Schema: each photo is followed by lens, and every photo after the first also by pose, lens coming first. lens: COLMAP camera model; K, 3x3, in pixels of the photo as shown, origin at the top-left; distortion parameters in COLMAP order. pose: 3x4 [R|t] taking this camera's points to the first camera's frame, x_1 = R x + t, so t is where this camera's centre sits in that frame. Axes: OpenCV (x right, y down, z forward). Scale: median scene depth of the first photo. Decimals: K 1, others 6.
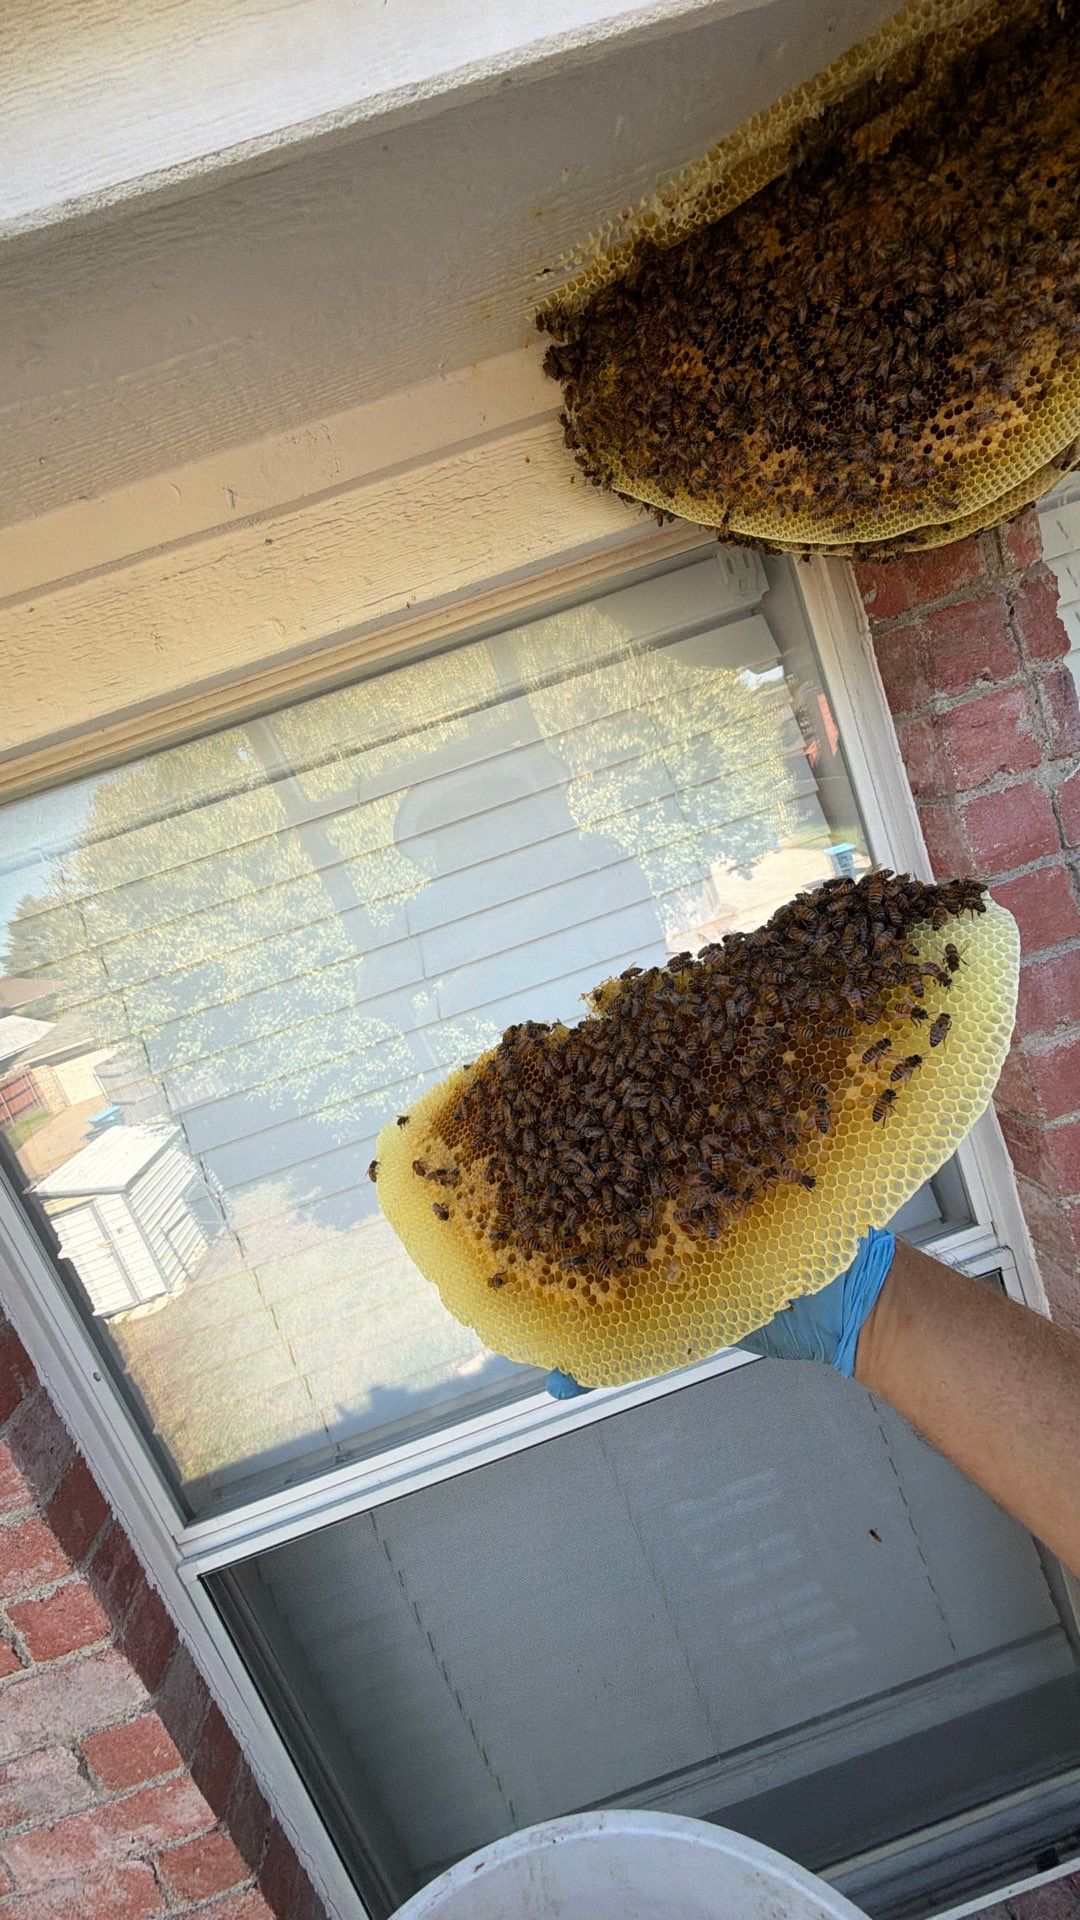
lens RADIAL K [[768.9, 0, 532.6], [0, 768.9, 965.3], [0, 0, 1]] dist [0.000462, -0.000233]
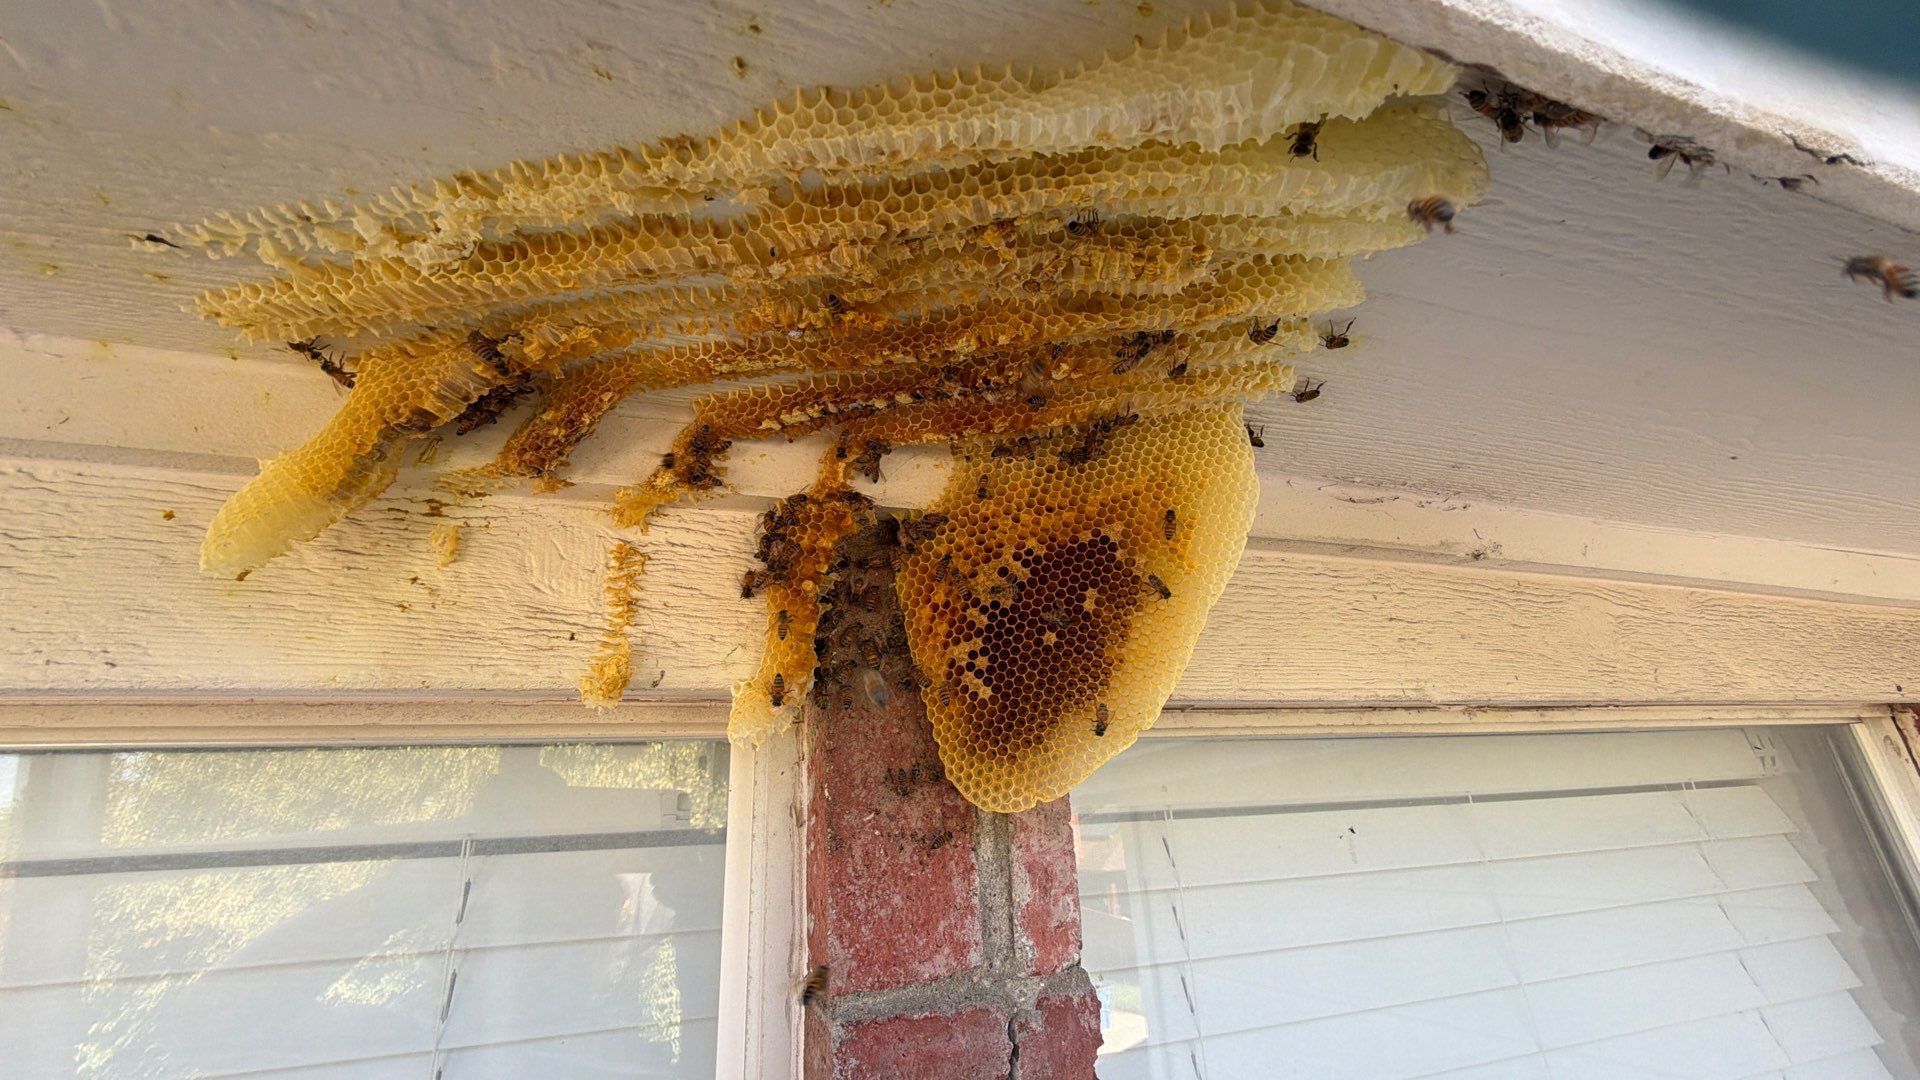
lens RADIAL K [[758.4, 0, 960.0], [0, 758.4, 540.0], [0, 0, 1]] dist [0.000711, -0.000058]
pose [[0.931334, 0.347620, 0.108520, 0.403875], [-0.224773, 0.783186, -0.579738, -0.423088], [-0.286520, 0.515538, 0.807544, 0.398005]]
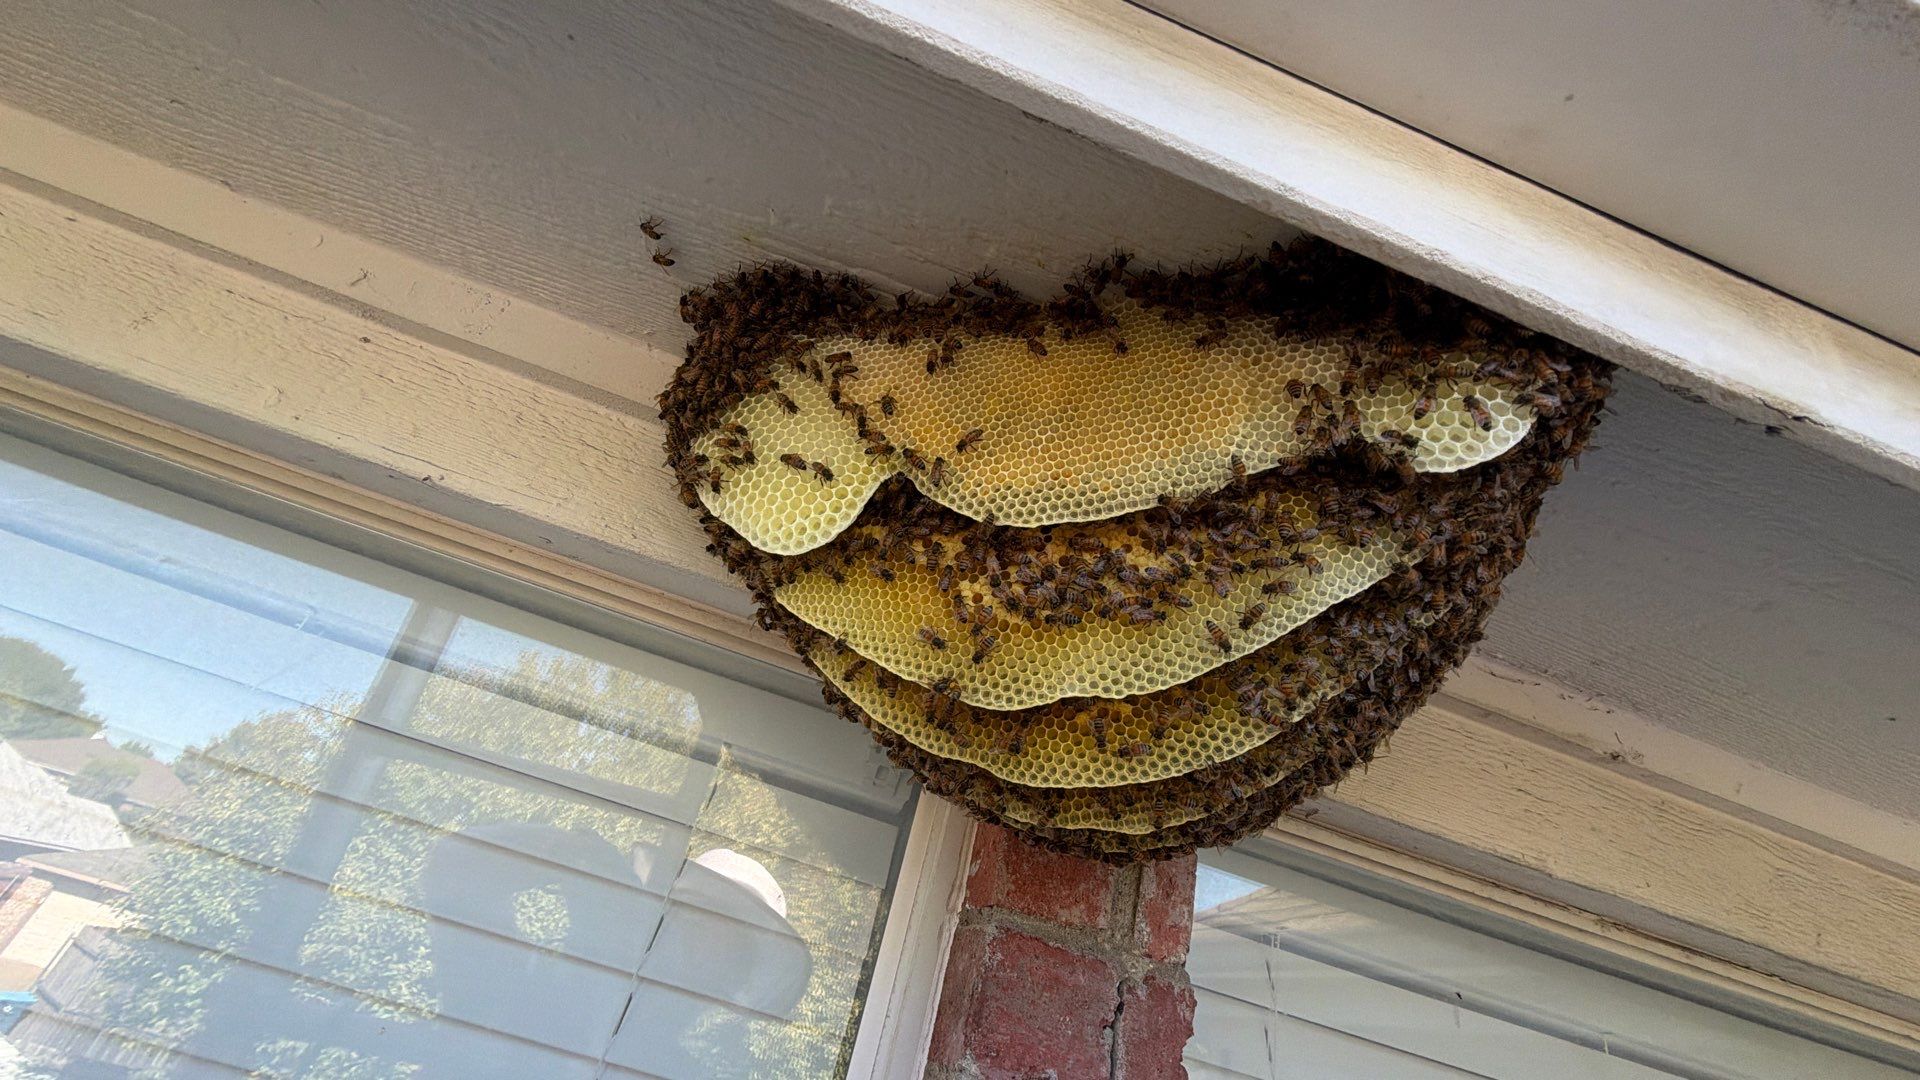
lens RADIAL K [[764.1, 0, 958.8], [0, 764.1, 542.3], [0, 0, 1]] dist [-0.000102, 0.000294]
pose [[0.819697, 0.551703, -0.154011, 0.389262], [-0.501429, 0.561170, -0.658527, -0.183611], [-0.276885, 0.617018, 0.736629, 0.310421]]
